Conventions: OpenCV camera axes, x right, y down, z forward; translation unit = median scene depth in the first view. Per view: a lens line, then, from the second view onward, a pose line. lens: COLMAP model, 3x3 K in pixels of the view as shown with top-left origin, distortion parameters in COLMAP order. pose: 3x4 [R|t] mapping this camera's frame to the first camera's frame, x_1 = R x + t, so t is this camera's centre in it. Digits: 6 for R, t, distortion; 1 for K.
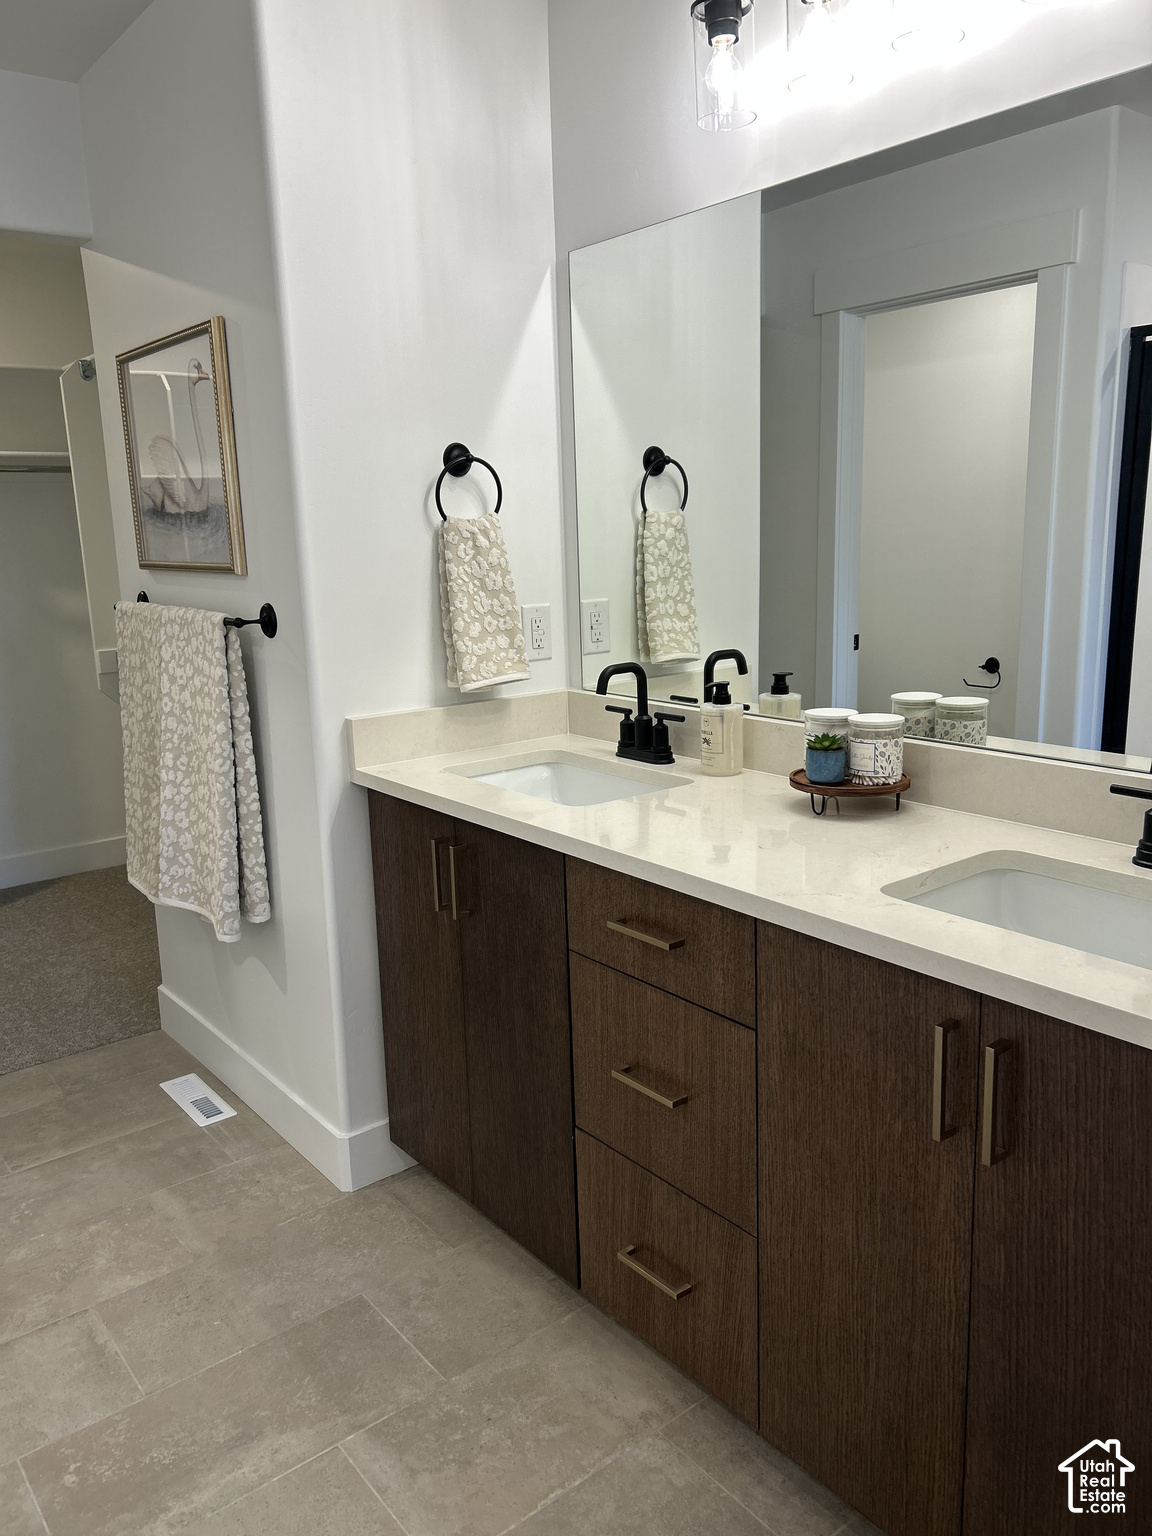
lens RADIAL K [[1158.1, 0, 573.1], [0, 1158.1, 767.2], [0, 0, 1]] dist [0.048488, -0.055547]
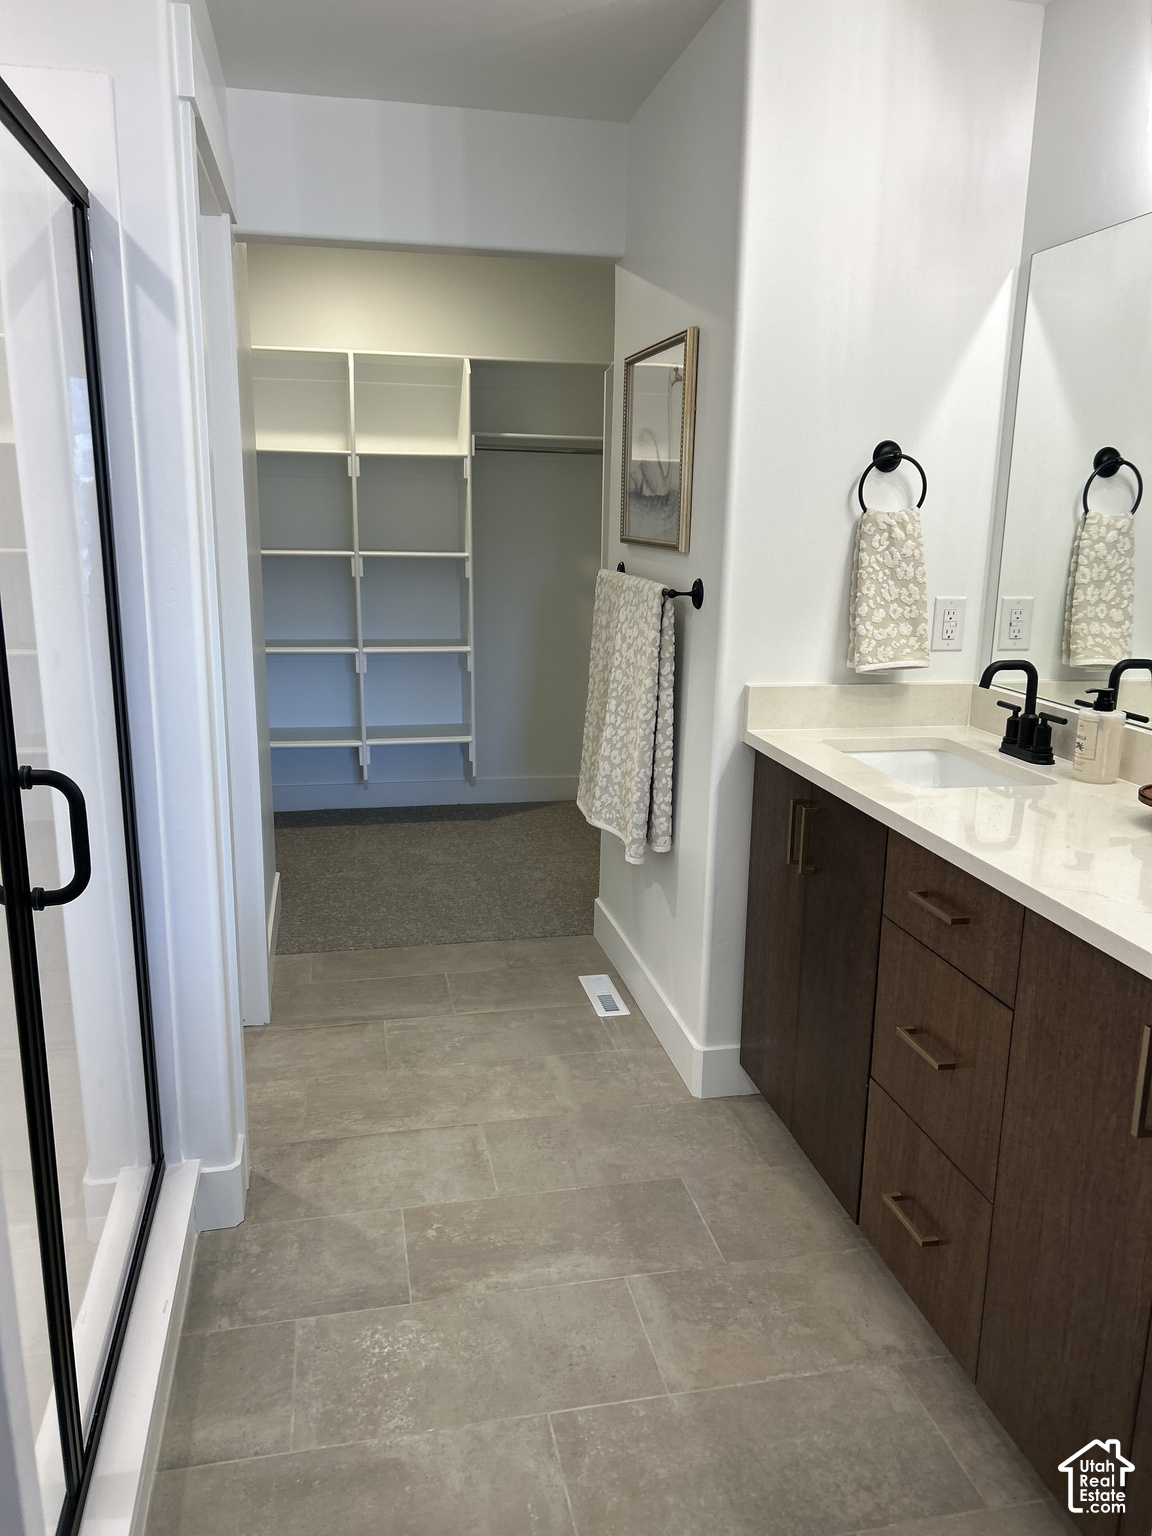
lens RADIAL K [[1158.1, 0, 582.8], [0, 1158.1, 775.1], [0, 0, 1]] dist [0.048488, -0.055547]
pose [[0.894884, 0.144943, -0.422107, 0.155481], [-0.135775, 0.989380, 0.051885, 0.008411], [0.425145, 0.010881, 0.905060, -0.090373]]
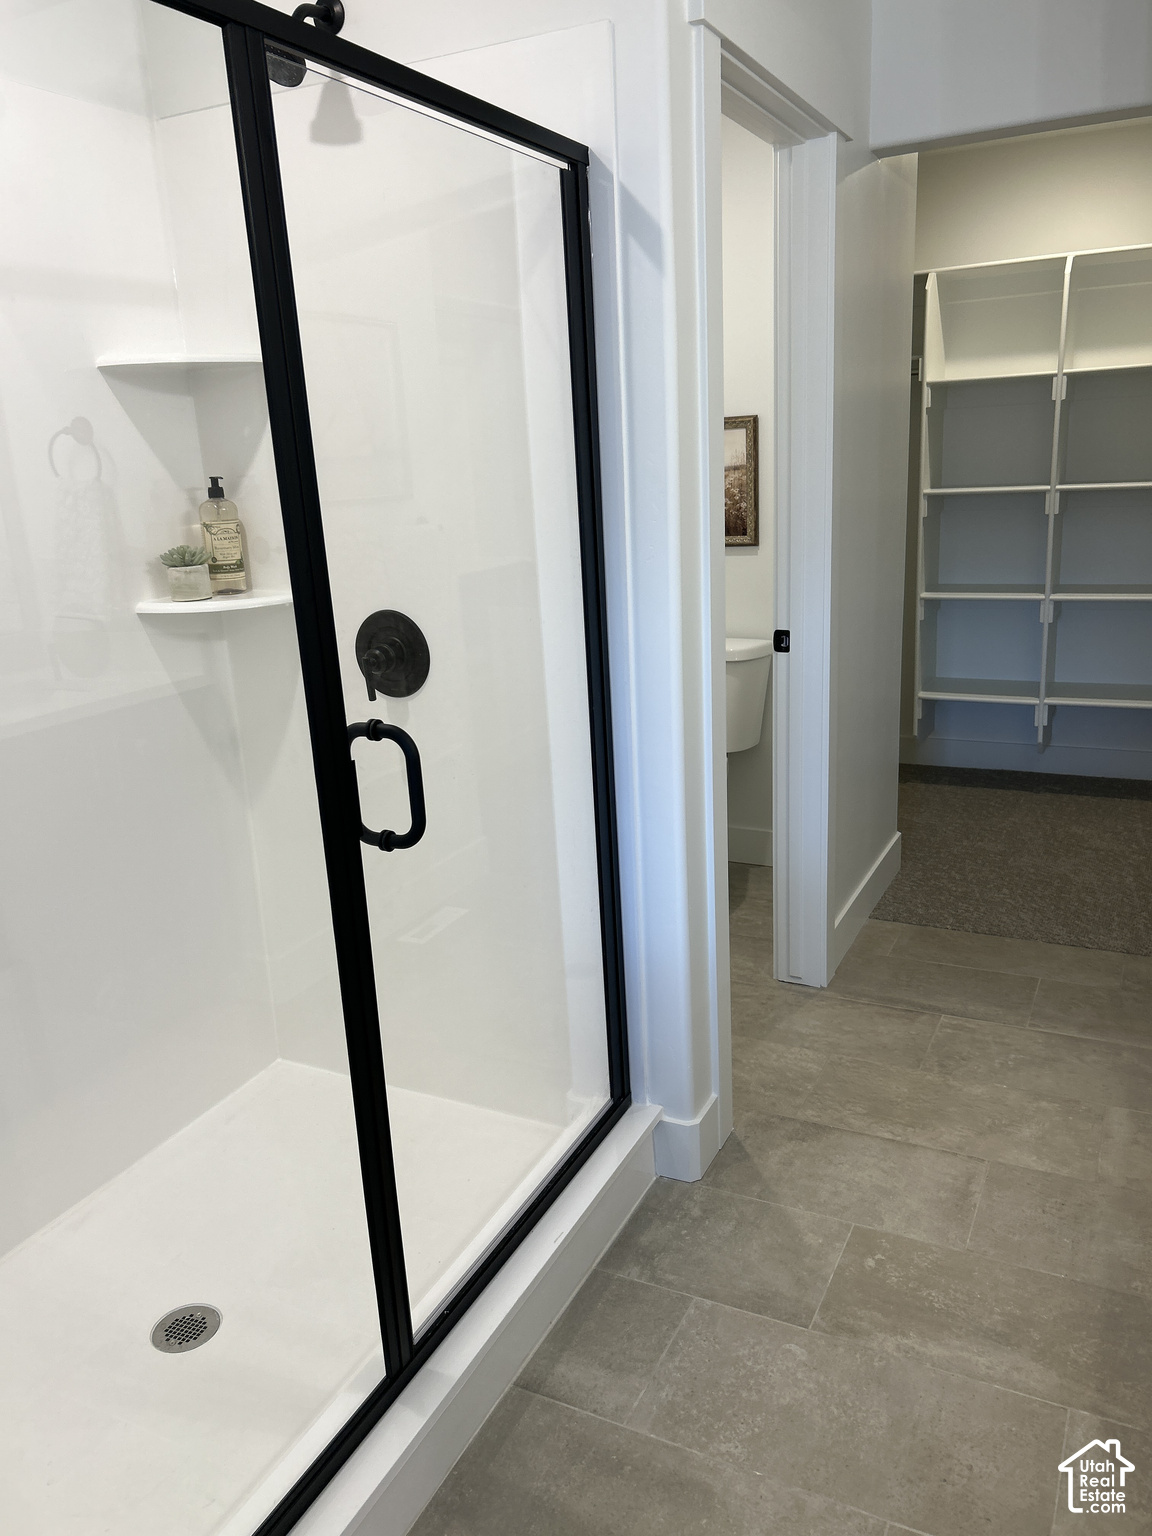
lens RADIAL K [[1158.1, 0, 587.7], [0, 1158.1, 774.2], [0, 0, 1]] dist [0.048488, -0.055547]
pose [[0.421330, 0.251876, -0.871228, 0.273840], [-0.153160, 0.966622, 0.205386, -0.049985], [0.893881, 0.046902, 0.445845, 0.156330]]
